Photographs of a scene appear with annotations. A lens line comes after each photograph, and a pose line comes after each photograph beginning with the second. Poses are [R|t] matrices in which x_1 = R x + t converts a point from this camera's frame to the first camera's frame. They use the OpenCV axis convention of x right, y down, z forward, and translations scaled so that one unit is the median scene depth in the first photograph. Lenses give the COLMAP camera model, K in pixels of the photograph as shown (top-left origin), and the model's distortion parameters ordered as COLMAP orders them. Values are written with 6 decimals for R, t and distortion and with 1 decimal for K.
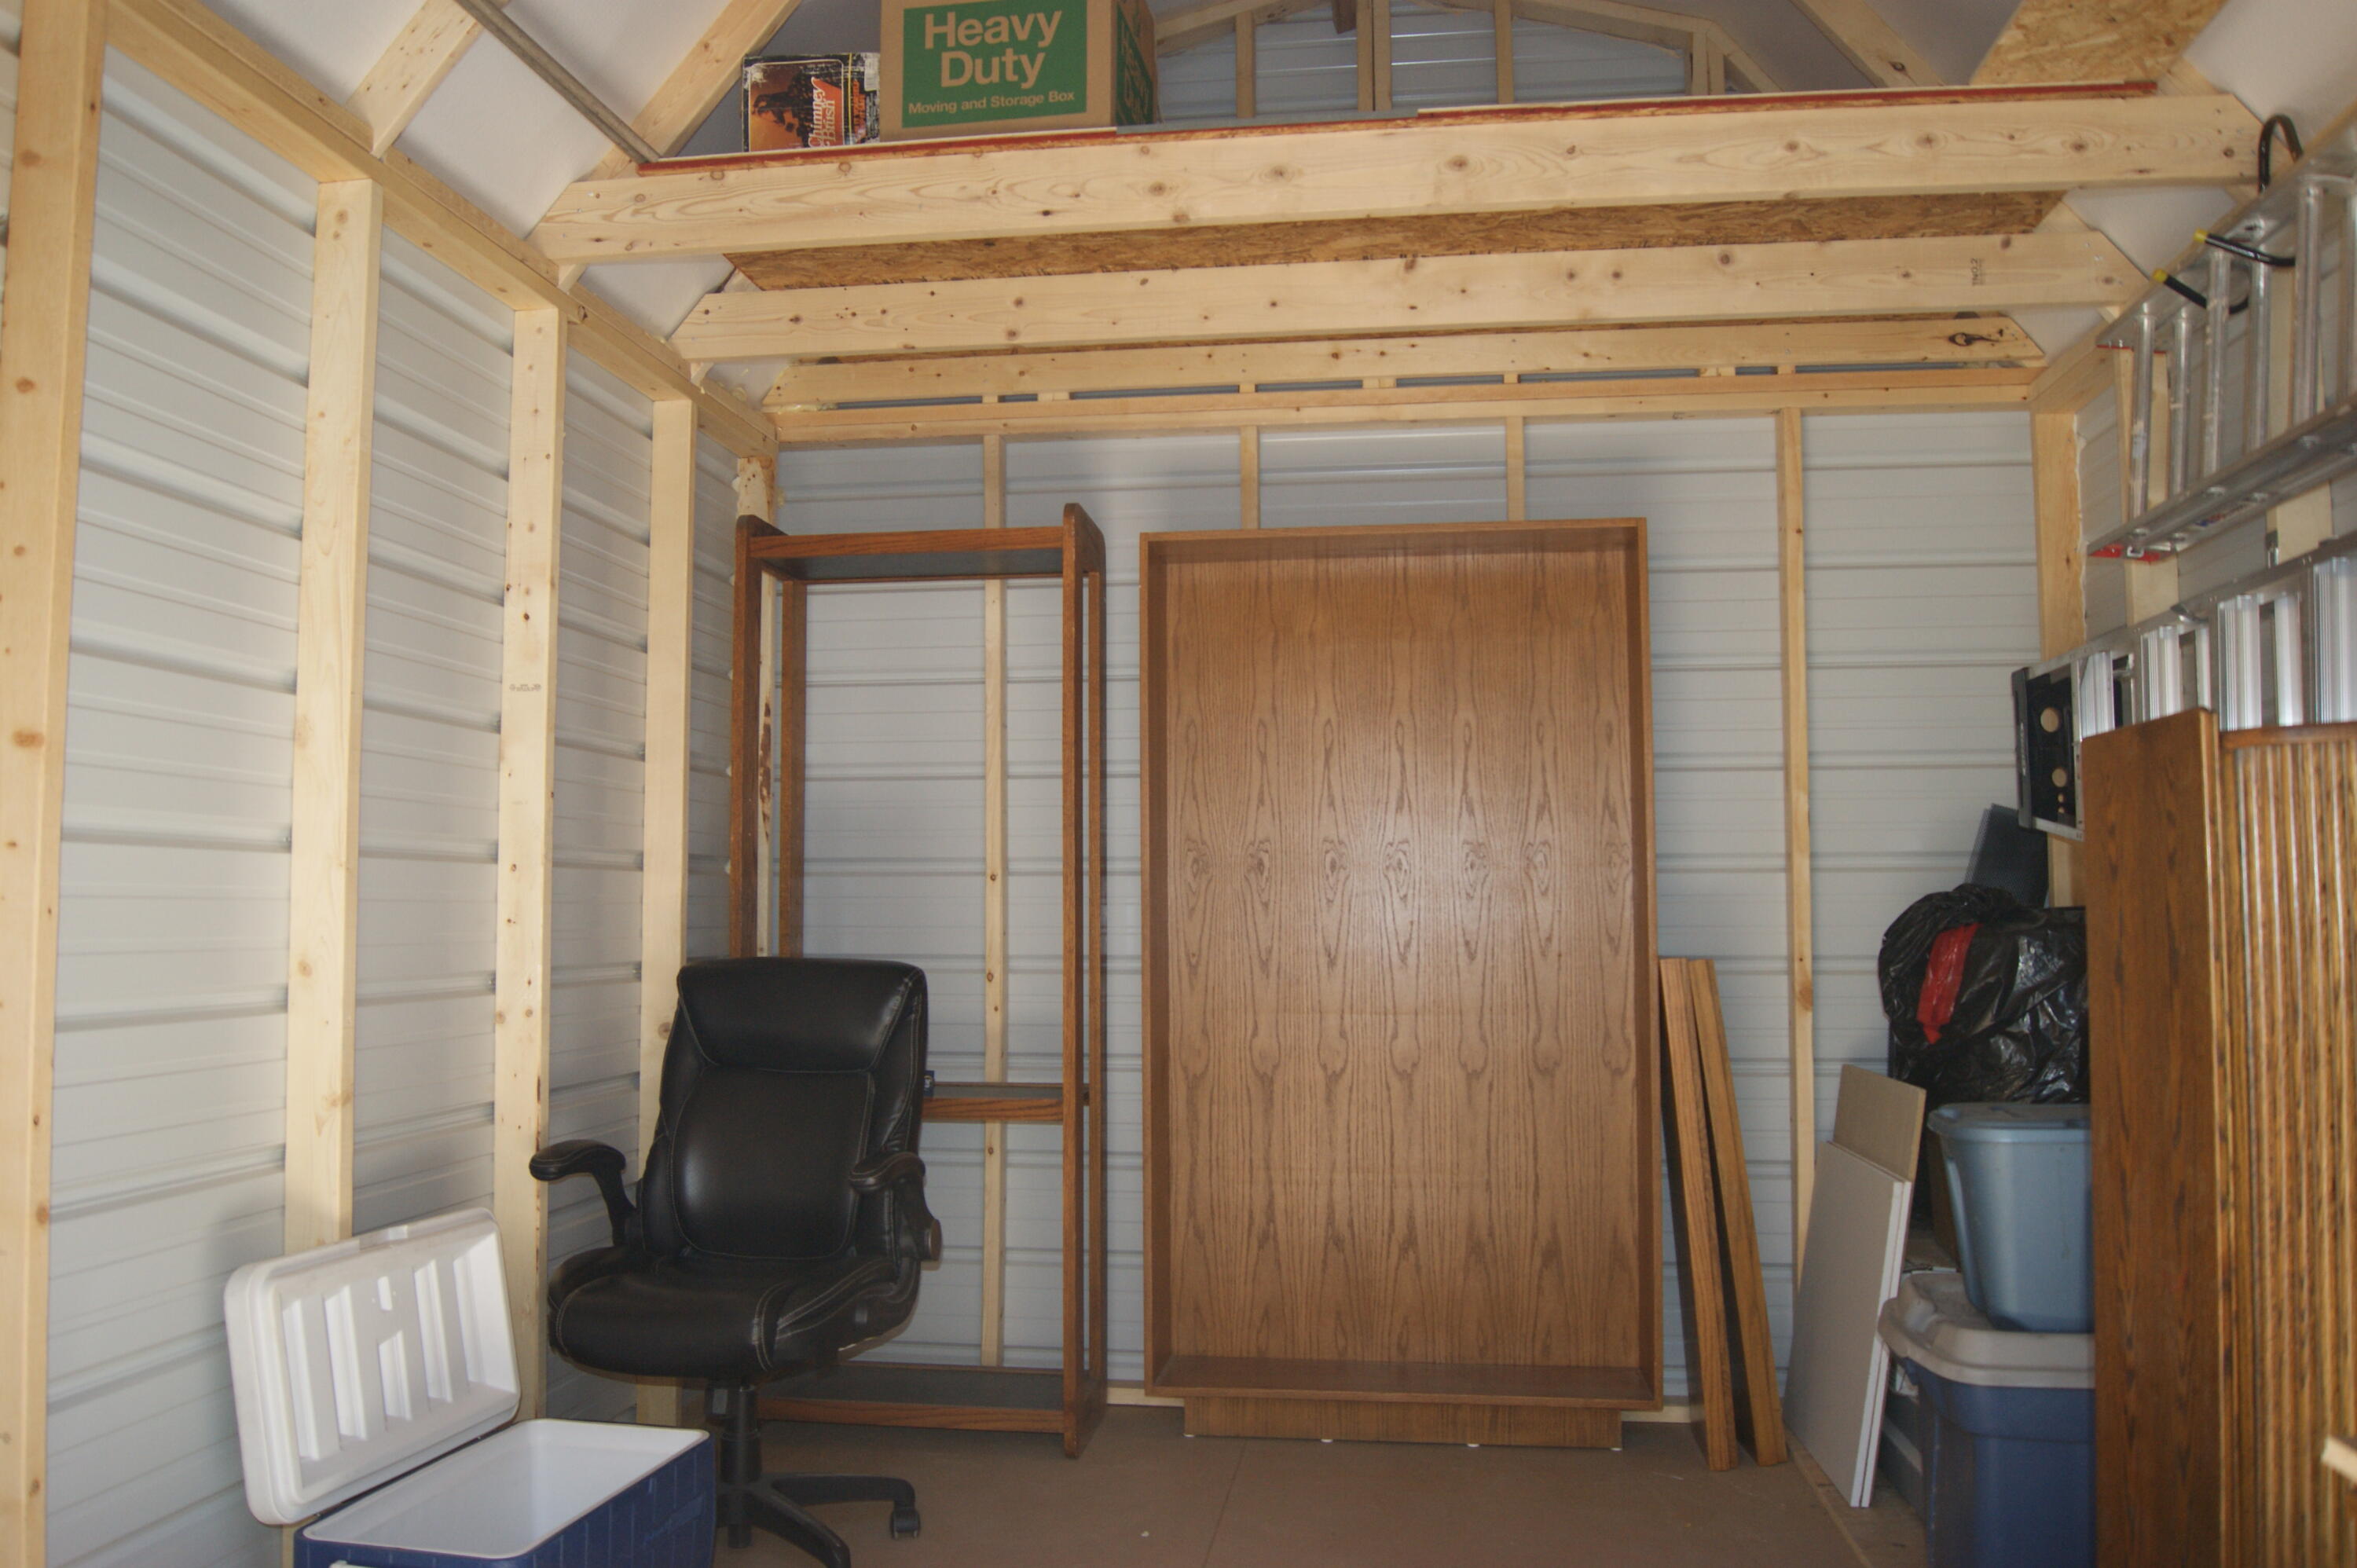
lens RADIAL K [[1833.7, 0, 1174.7], [0, 1833.7, 777.9], [0, 0, 1]] dist [-0.083225, 0.012850]
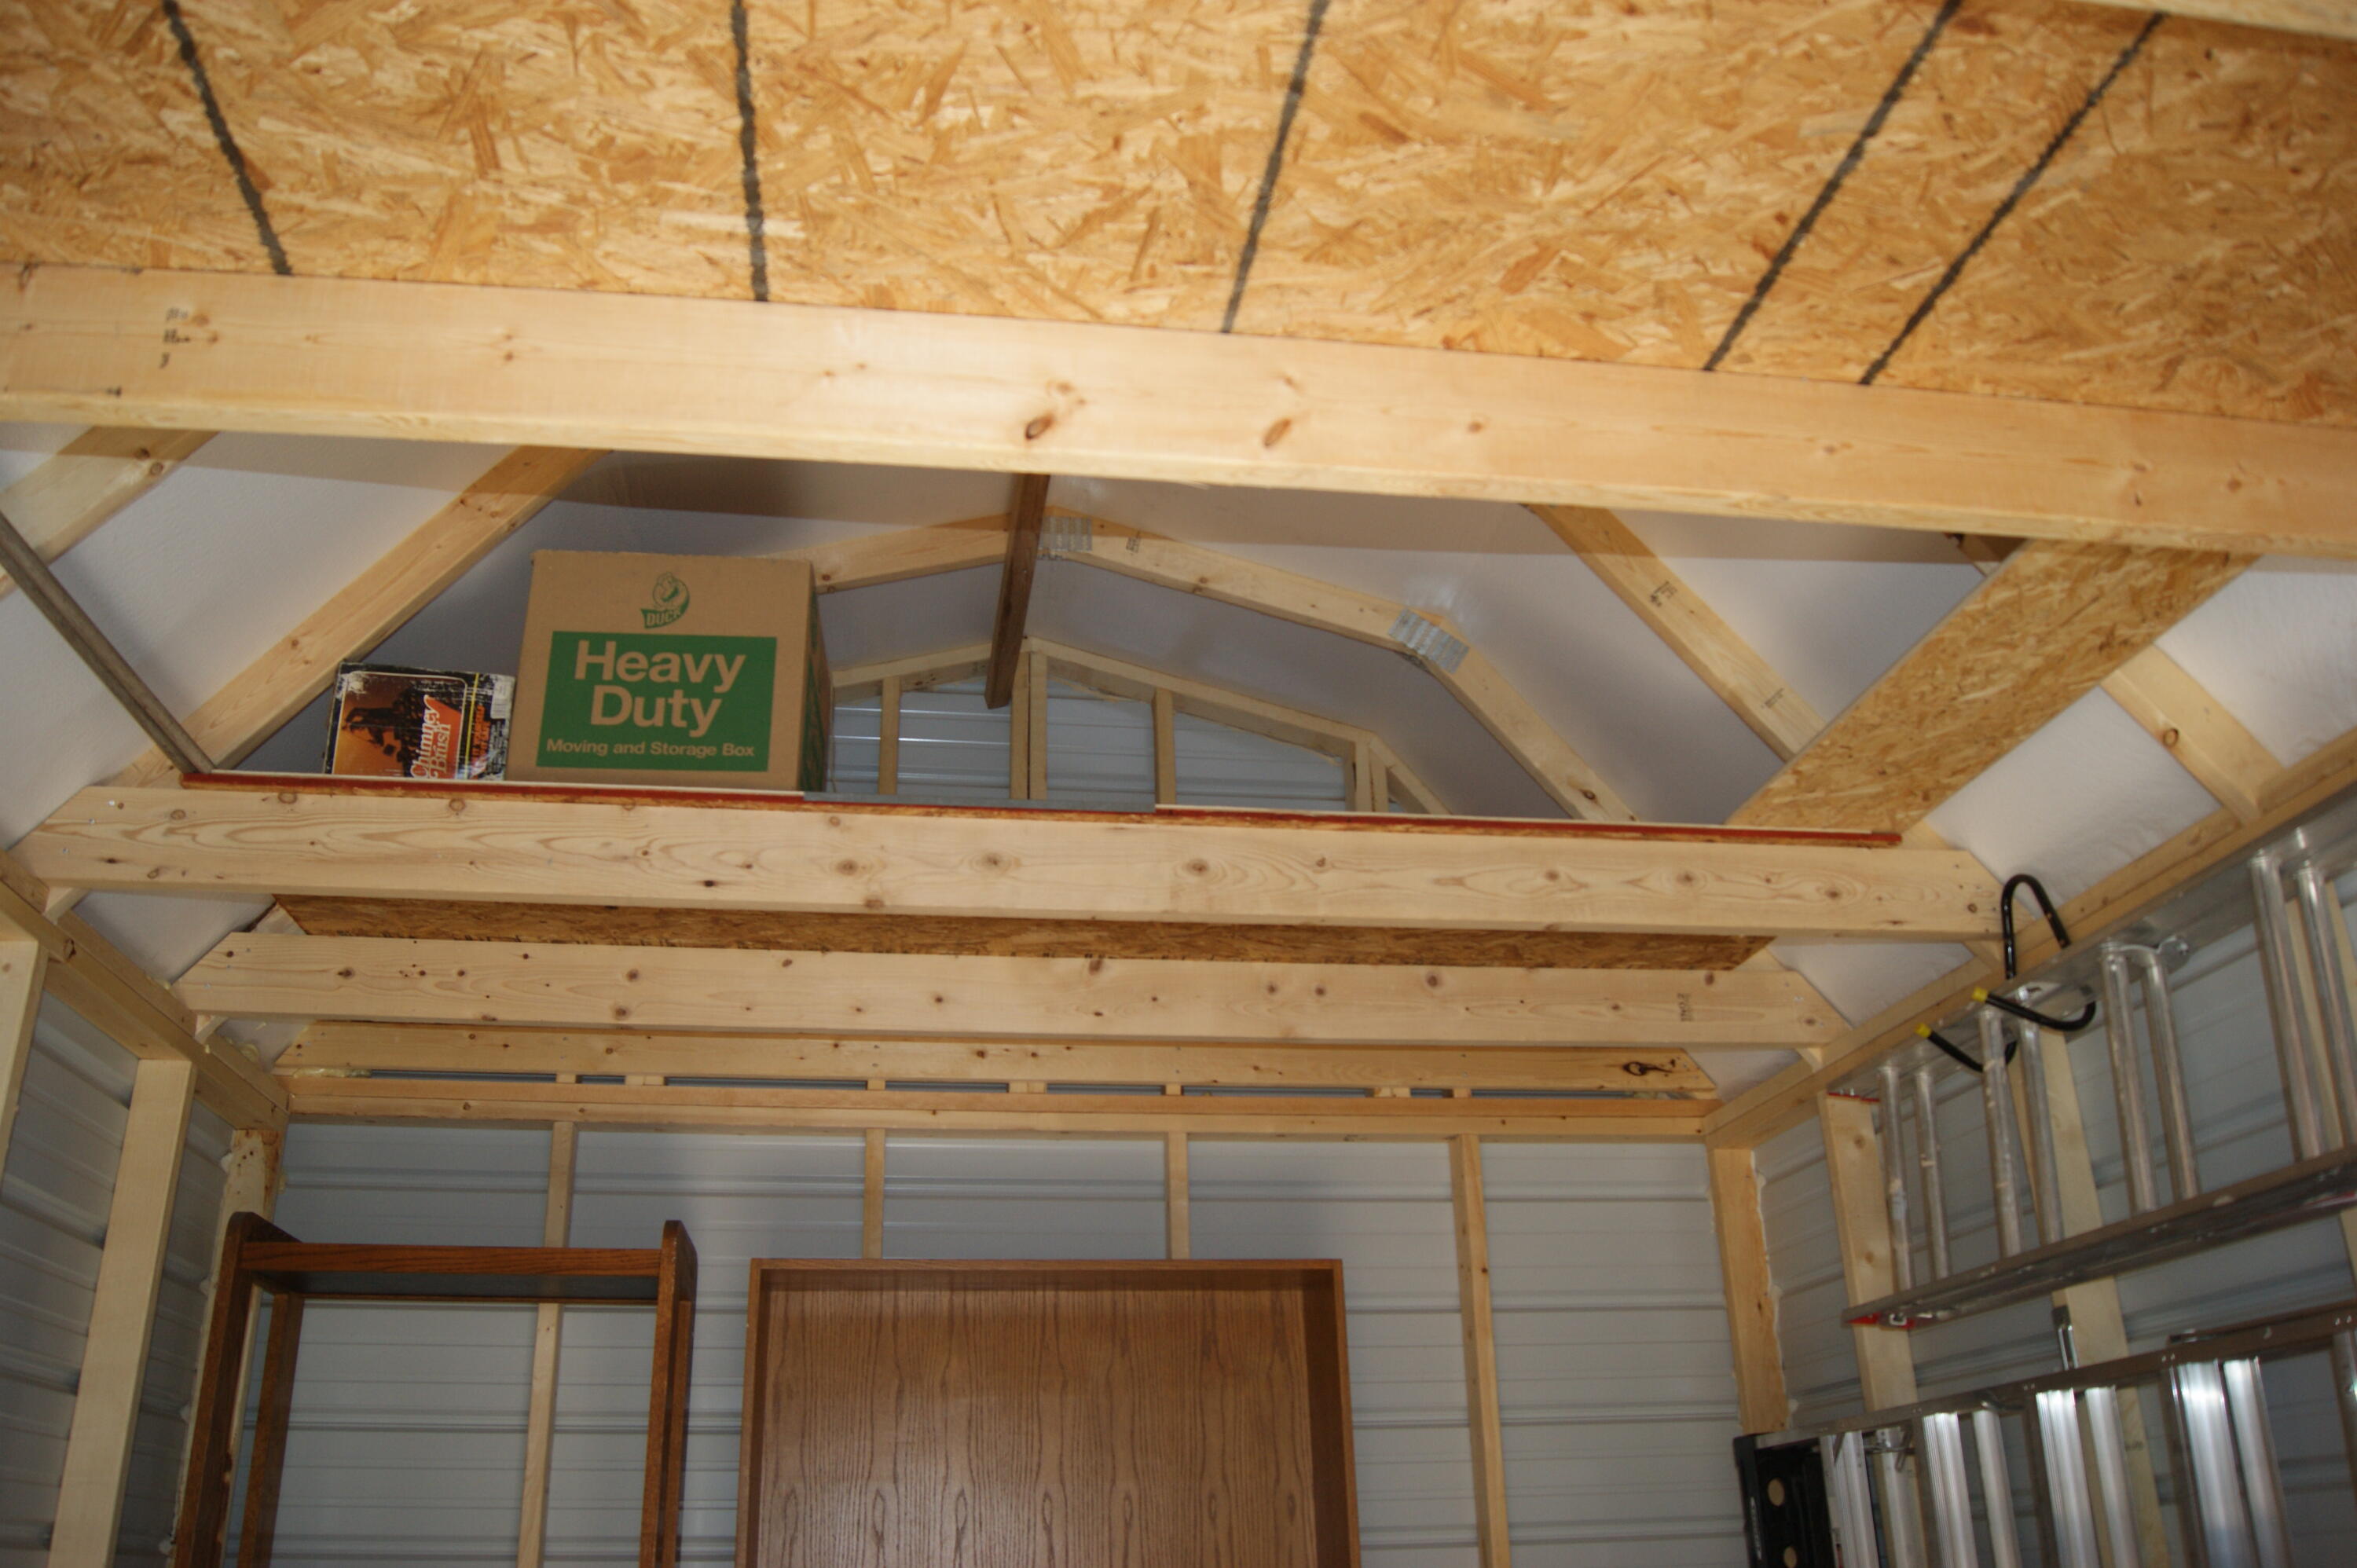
lens RADIAL K [[1833.7, 0, 1179.7], [0, 1833.7, 798.6], [0, 0, 1]] dist [-0.083225, 0.012850]
pose [[0.960249, 0.092701, 0.263304, -0.070458], [0.000839, 0.942285, -0.334810, -0.056857], [-0.279145, 0.321722, 0.904750, 0.146330]]
